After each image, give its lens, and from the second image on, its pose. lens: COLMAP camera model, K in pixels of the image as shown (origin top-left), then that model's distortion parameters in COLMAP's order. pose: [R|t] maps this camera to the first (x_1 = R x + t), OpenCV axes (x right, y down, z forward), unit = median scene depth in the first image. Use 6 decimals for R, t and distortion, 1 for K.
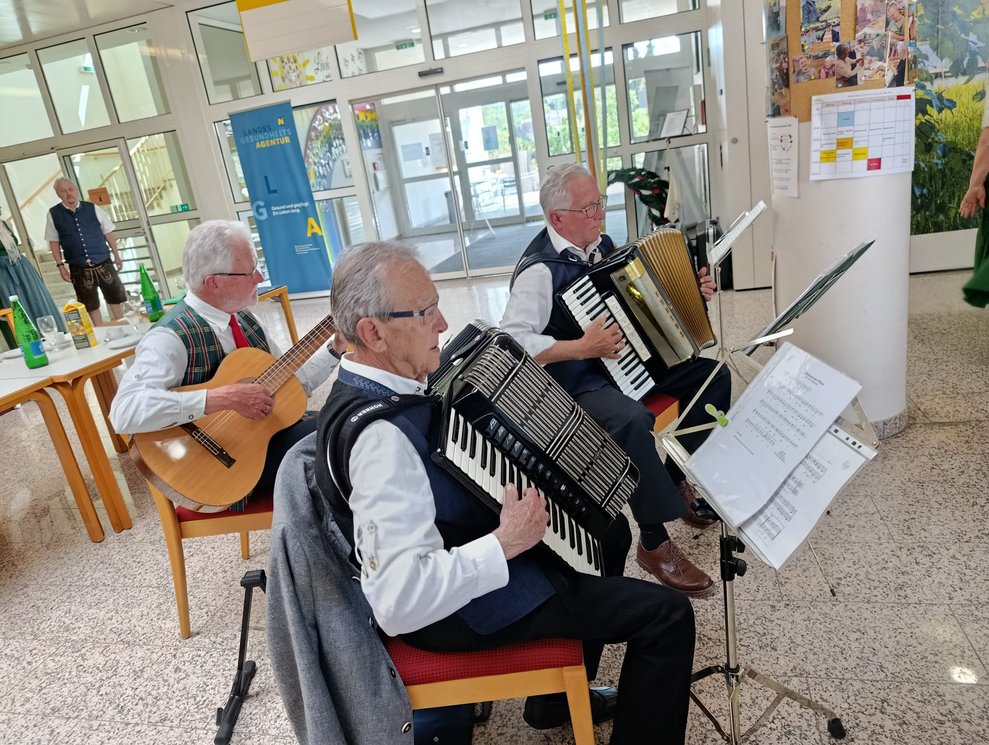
lens RADIAL K [[701.1, 0, 500.1], [0, 701.1, 364.2], [0, 0, 1]] dist [0.007206, -0.001991]
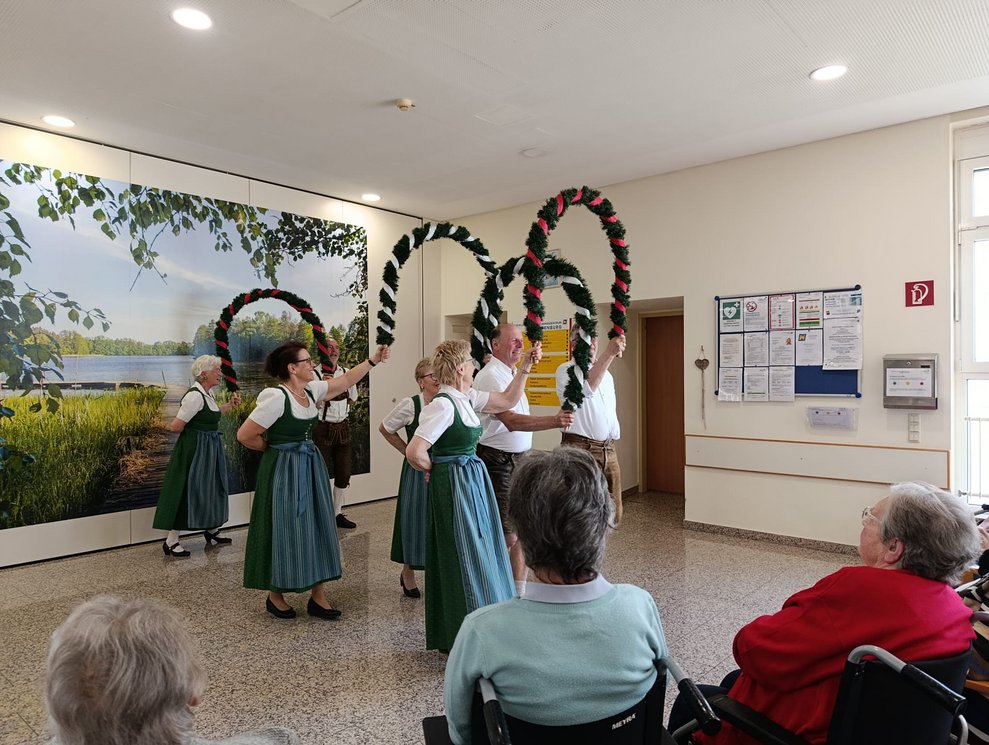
lens RADIAL K [[694.4, 0, 502.2], [0, 694.4, 375.0], [0, 0, 1]] dist [0.004515, -0.013287]
pose [[0.472375, 0.144950, 0.869397, 0.054812], [0.192797, 0.945505, -0.262393, 0.006551], [-0.860053, 0.291565, 0.418687, -0.126613]]
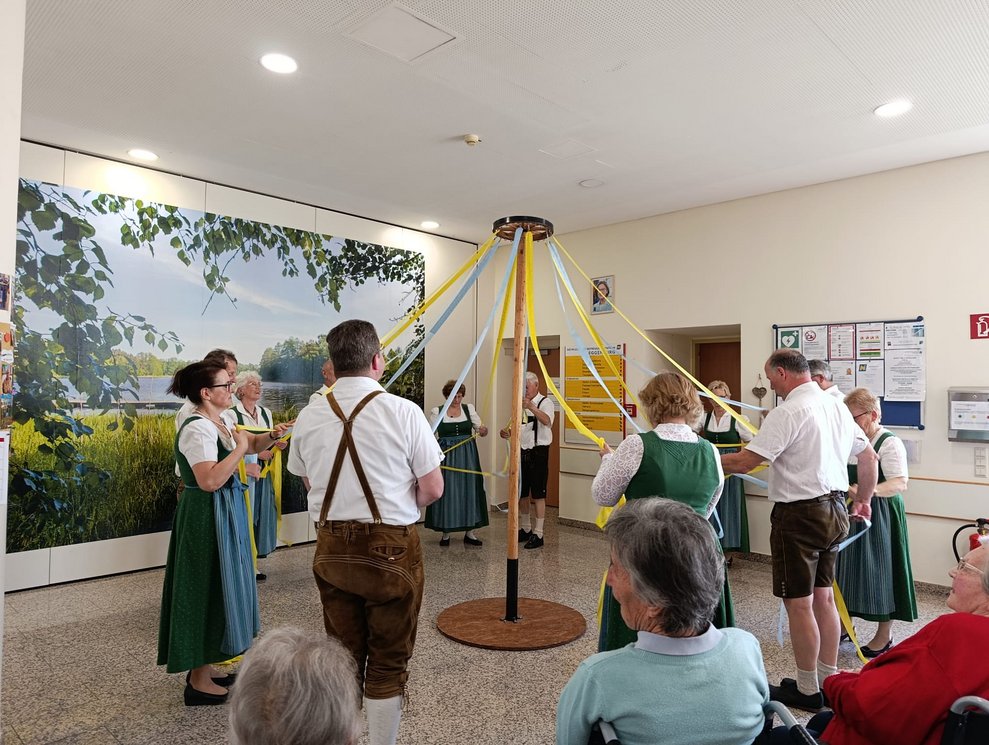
lens RADIAL K [[694.4, 0, 509.9], [0, 694.4, 368.5], [0, 0, 1]] dist [0.004515, -0.013287]
pose [[0.509920, 0.181674, 0.840819, 0.022422], [0.166692, 0.938049, -0.303773, -0.007024], [-0.843917, 0.295057, 0.448046, -0.111802]]
